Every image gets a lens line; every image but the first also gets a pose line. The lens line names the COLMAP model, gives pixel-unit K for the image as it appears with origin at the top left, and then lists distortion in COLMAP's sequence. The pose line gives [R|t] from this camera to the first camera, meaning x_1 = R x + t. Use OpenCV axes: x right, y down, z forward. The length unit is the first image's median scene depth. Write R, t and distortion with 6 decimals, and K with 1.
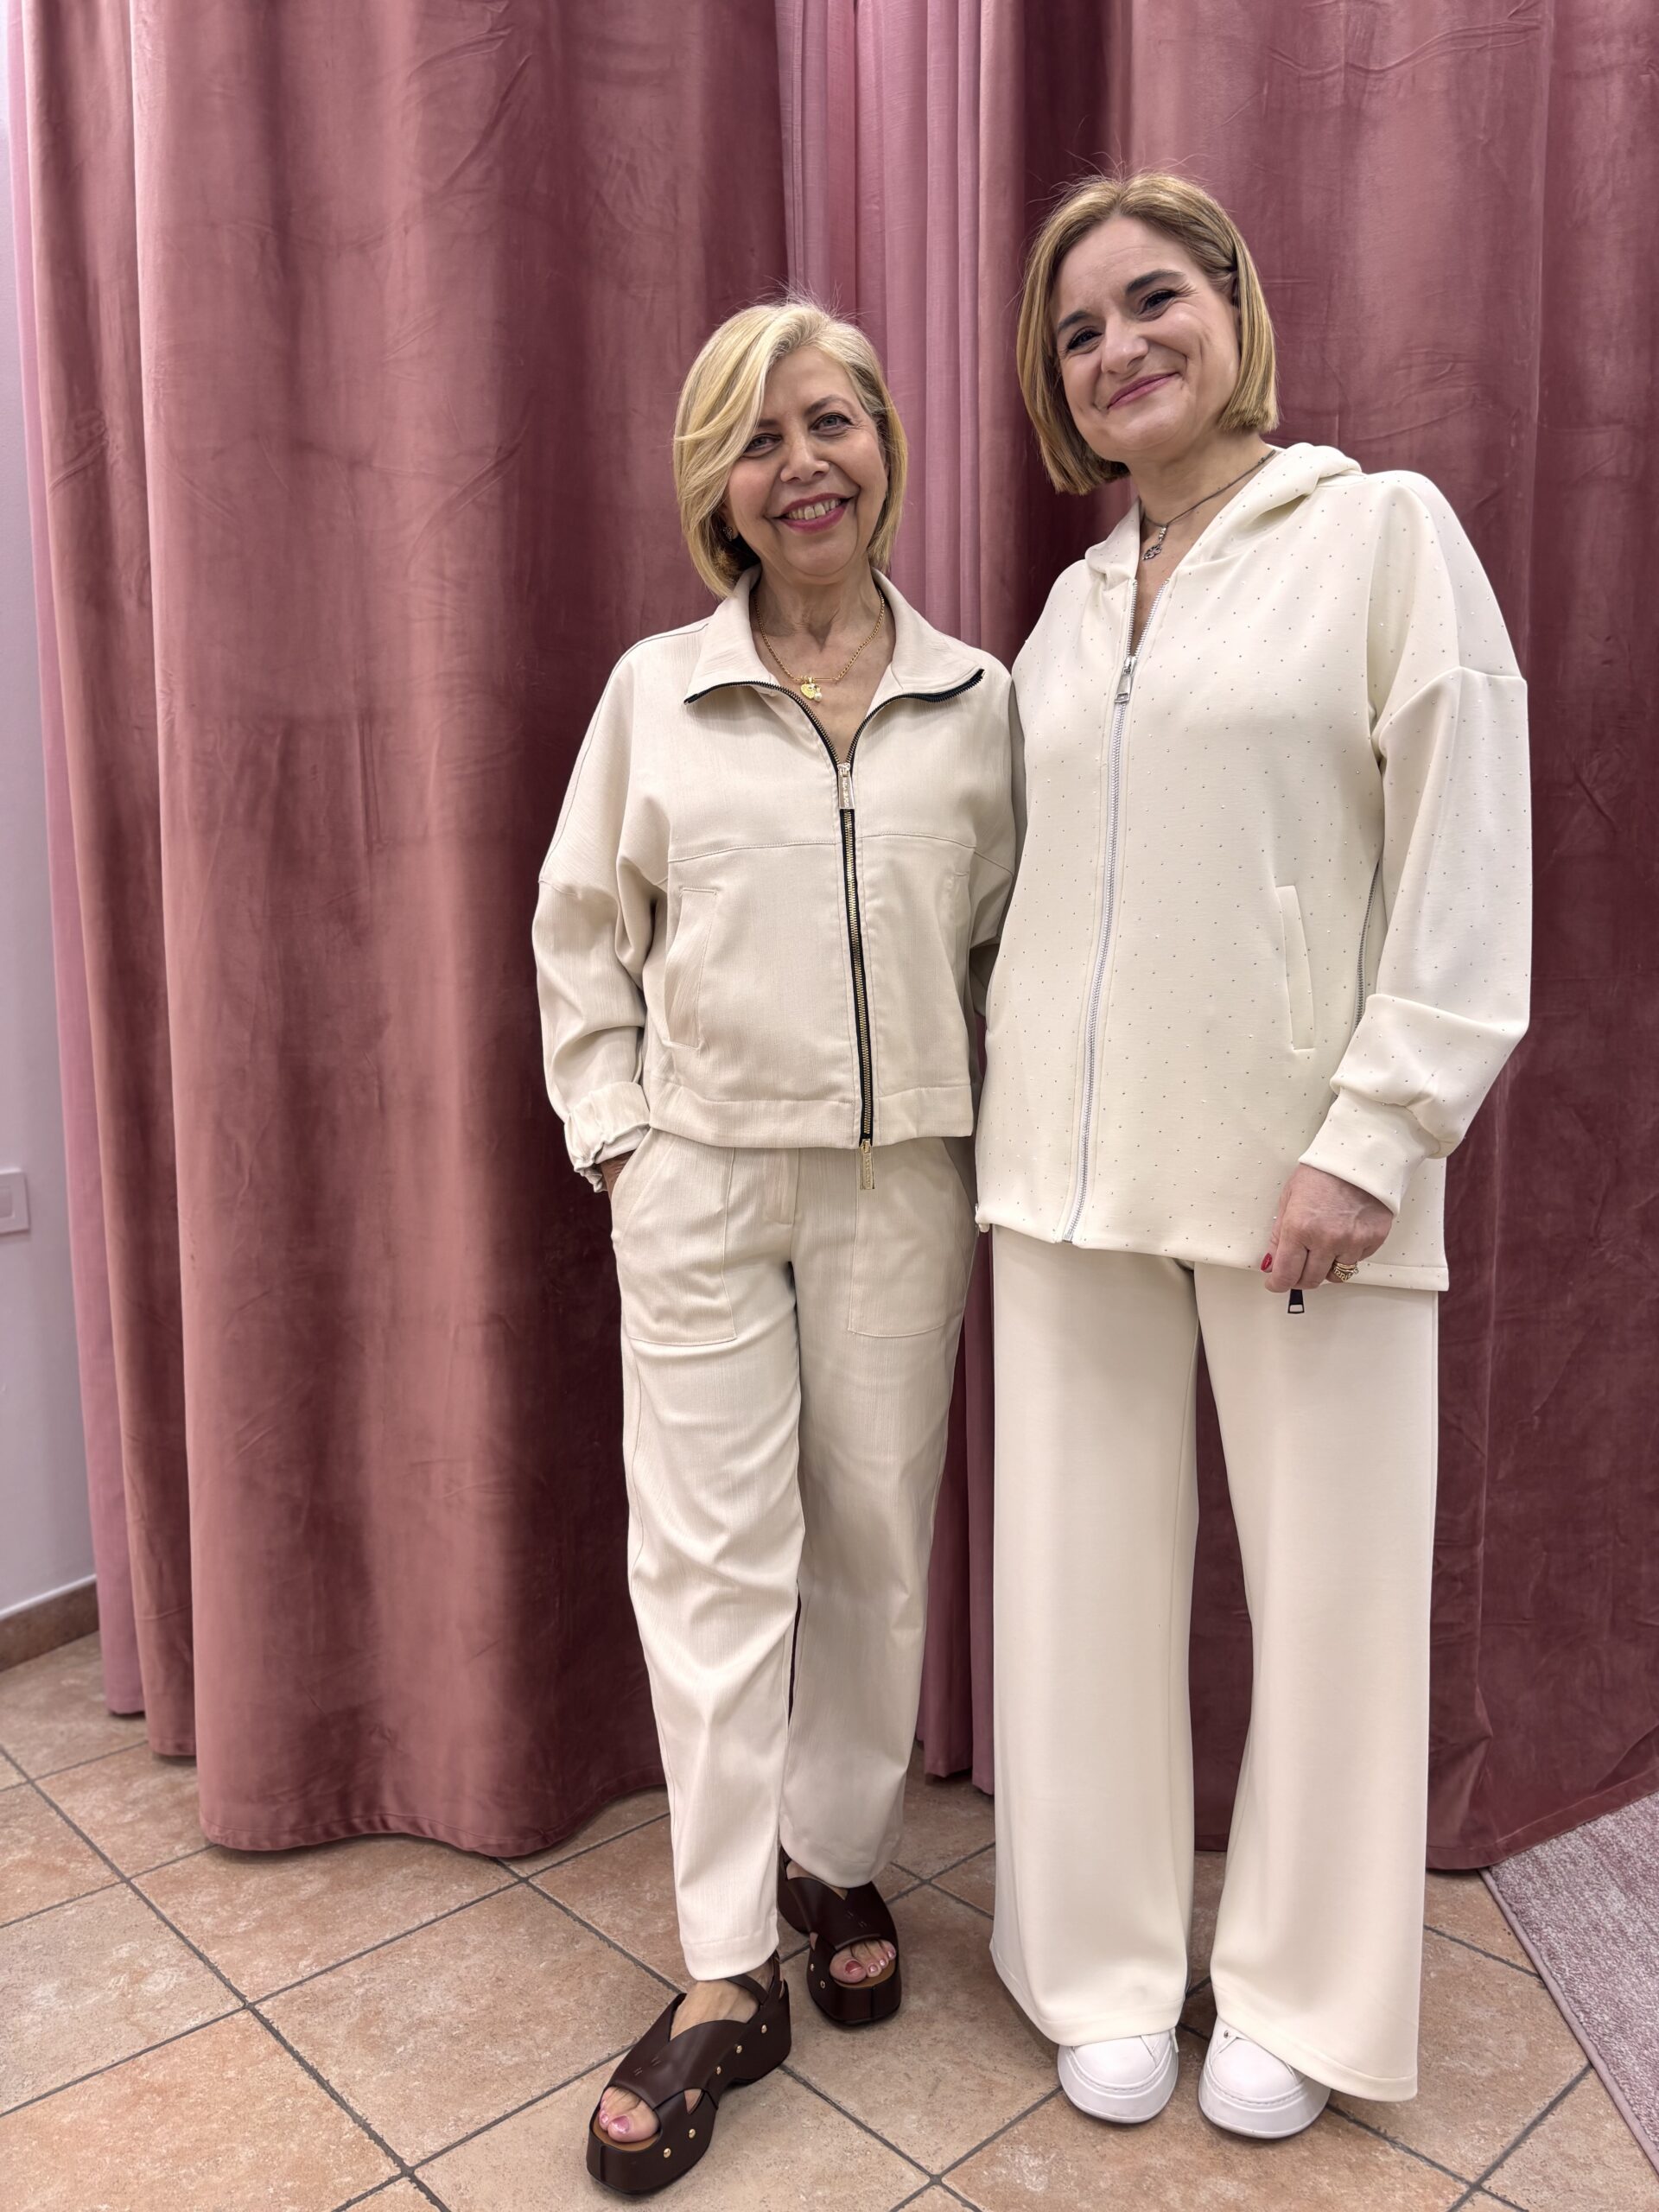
lens RADIAL K [[1643.2, 0, 811.6], [0, 1643.2, 1127.2], [0, 0, 1]] dist [0.012080, -0.024111]
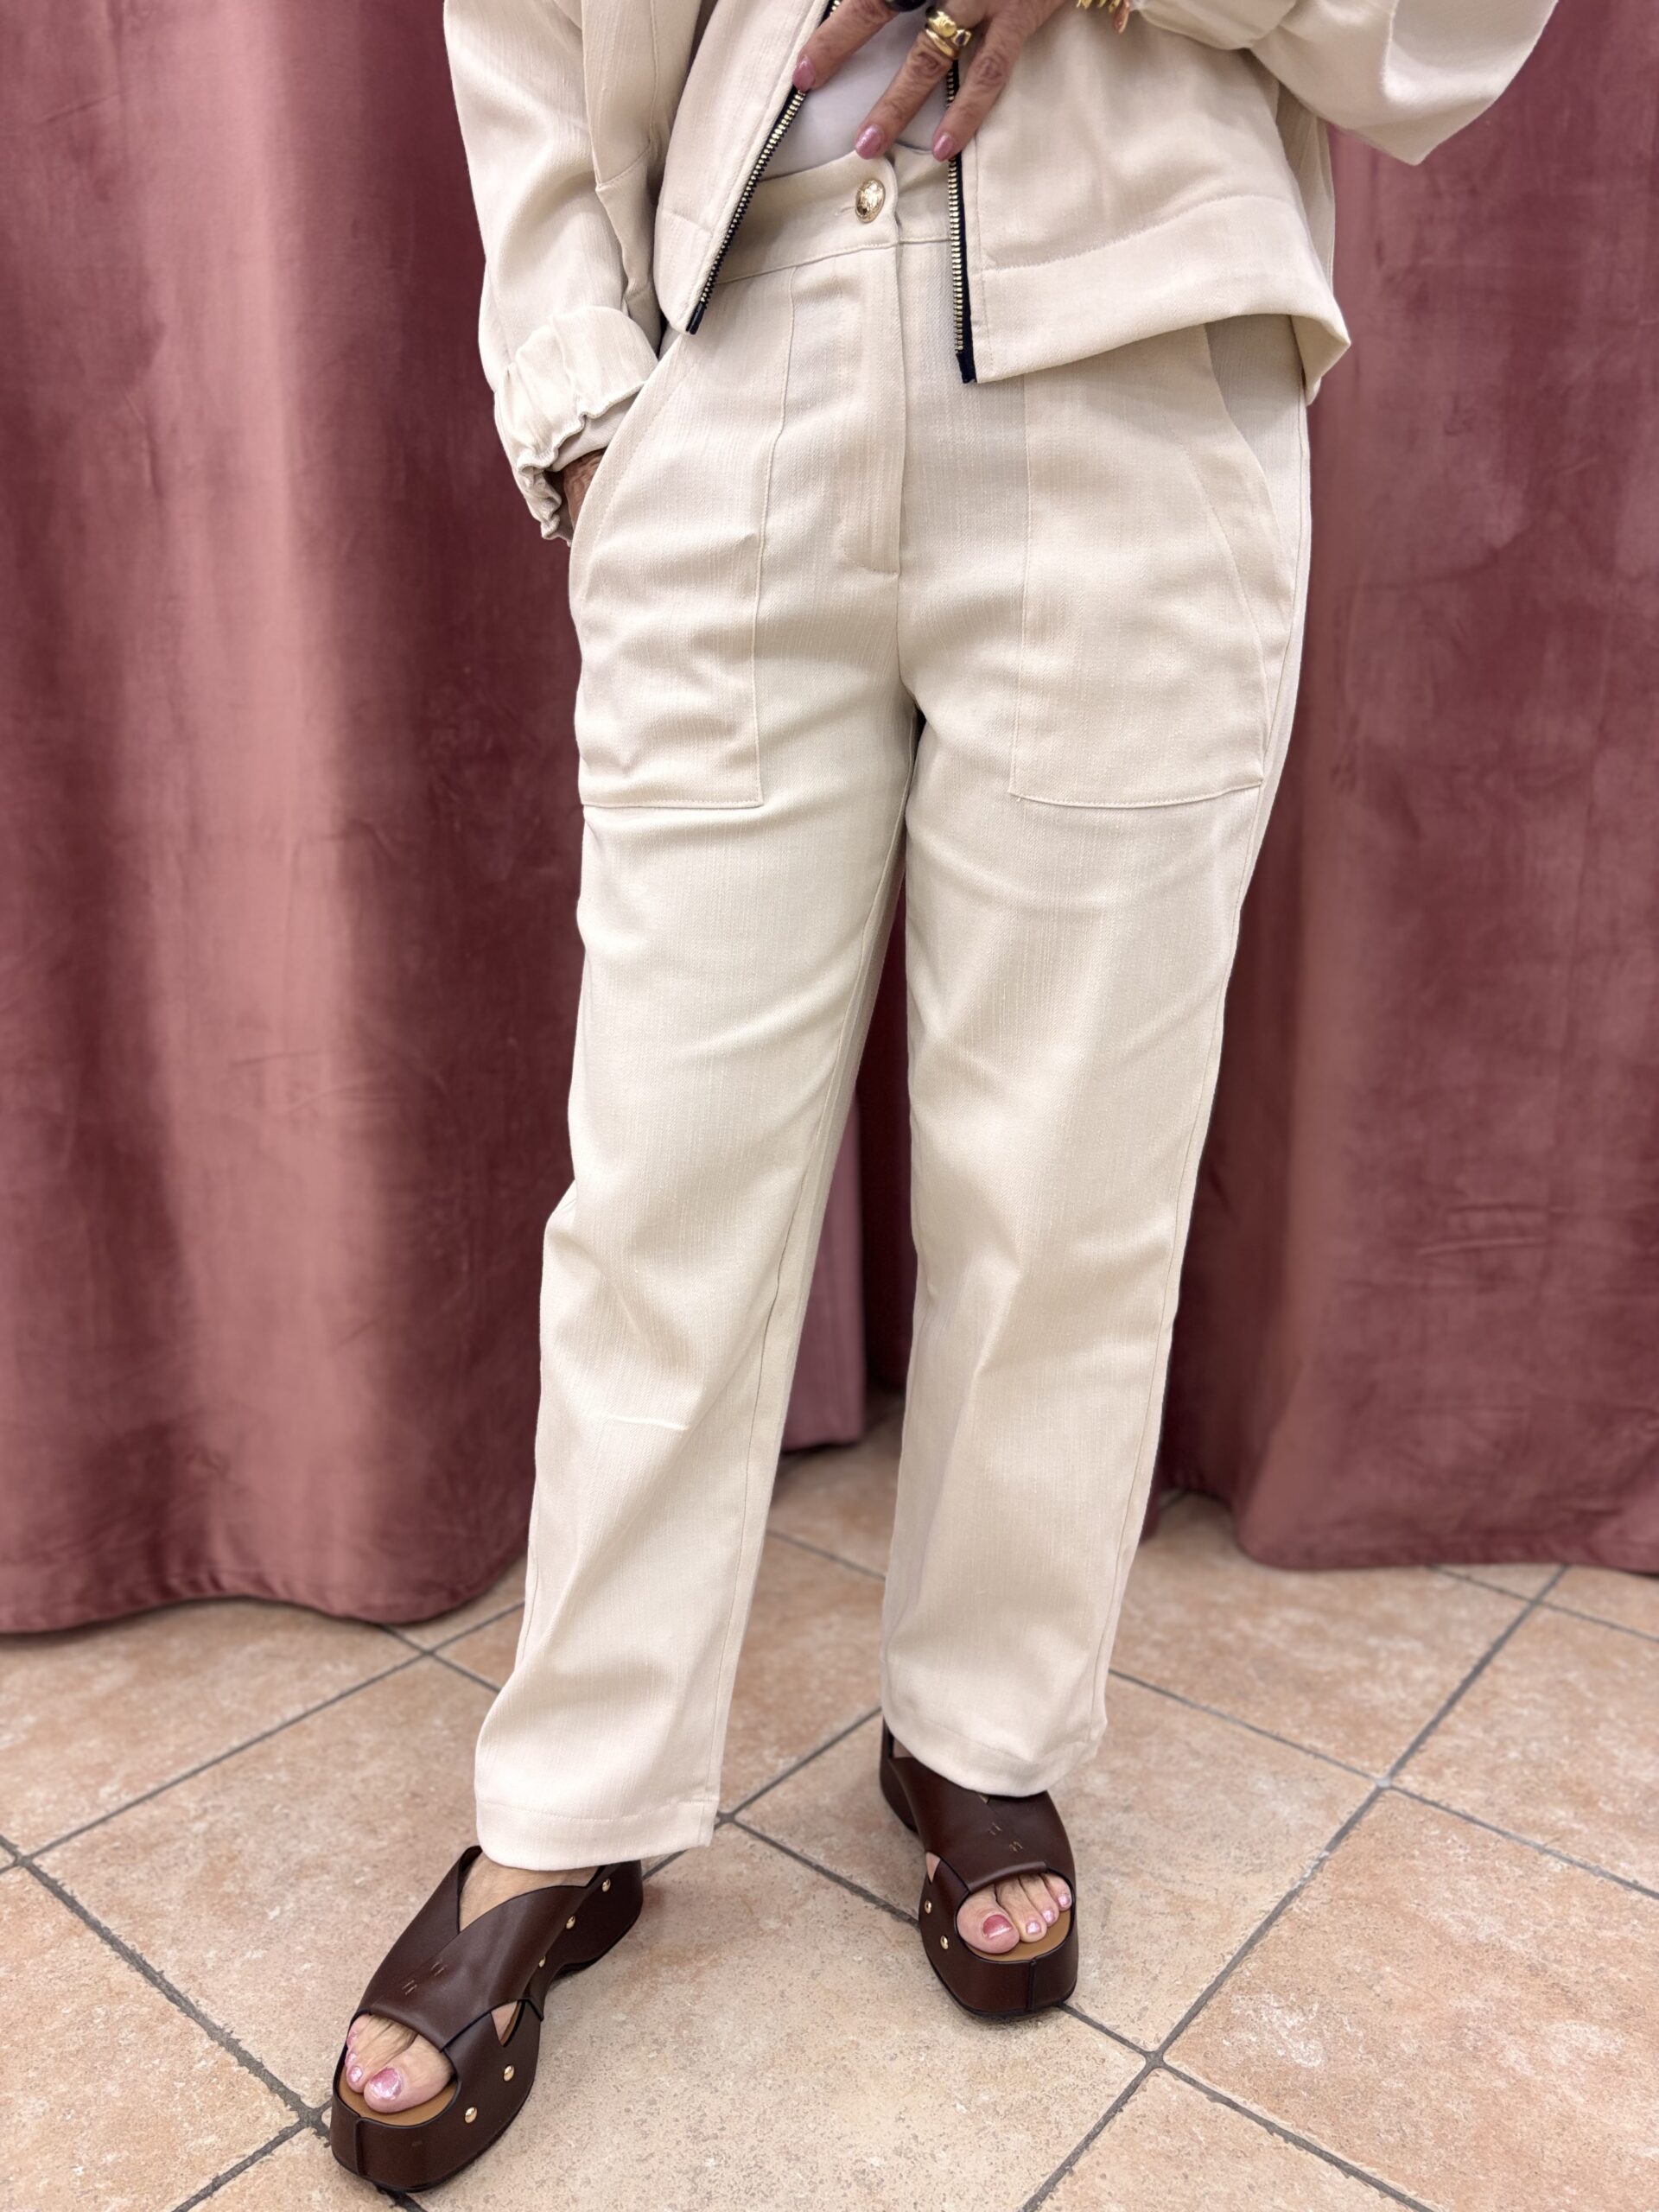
lens RADIAL K [[1643.2, 0, 791.7], [0, 1643.2, 1151.9], [0, 0, 1]] dist [0.012080, -0.024111]
pose [[0.992460, -0.015021, 0.121647, -0.106418], [-0.002874, 0.989338, 0.145611, 0.149537], [-0.122537, -0.144862, 0.981835, 0.334900]]
